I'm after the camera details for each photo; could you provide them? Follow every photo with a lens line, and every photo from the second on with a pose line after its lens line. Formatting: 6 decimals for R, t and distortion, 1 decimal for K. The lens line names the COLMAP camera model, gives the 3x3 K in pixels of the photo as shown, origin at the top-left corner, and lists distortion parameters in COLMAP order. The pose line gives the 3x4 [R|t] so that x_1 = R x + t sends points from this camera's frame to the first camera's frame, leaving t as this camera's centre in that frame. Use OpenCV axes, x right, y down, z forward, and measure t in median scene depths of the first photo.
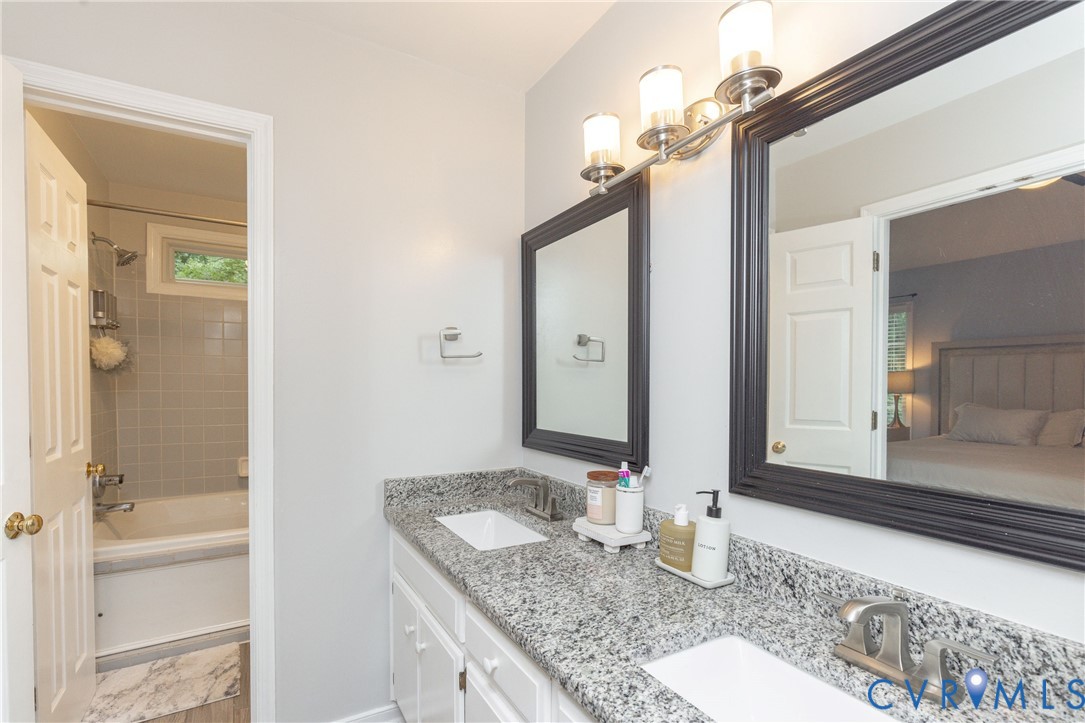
lens RADIAL K [[496.2, 0, 511.6], [0, 496.2, 392.2], [0, 0, 1]] dist [-0.004084, 0.000982]
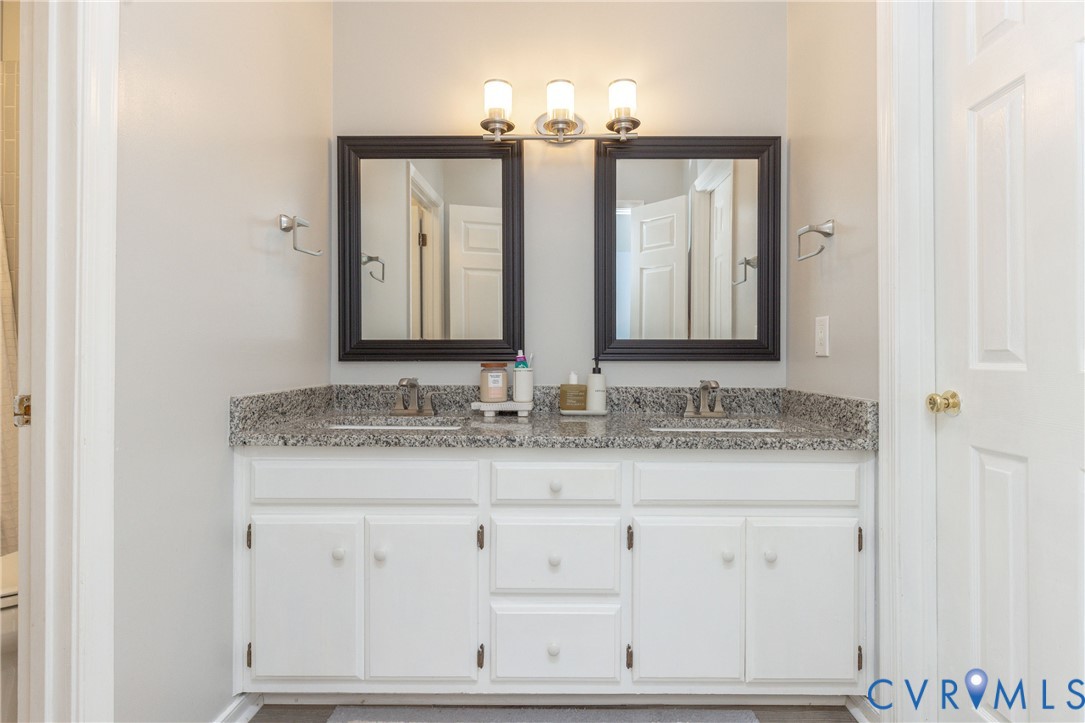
lens RADIAL K [[496.2, 0, 547.3], [0, 496.2, 358.0], [0, 0, 1]] dist [-0.004084, 0.000982]
pose [[0.486374, -0.003807, 0.873742, -1.064639], [0.014254, 0.999892, -0.003578, 0.197471], [-0.873634, 0.014195, 0.486376, 0.341031]]
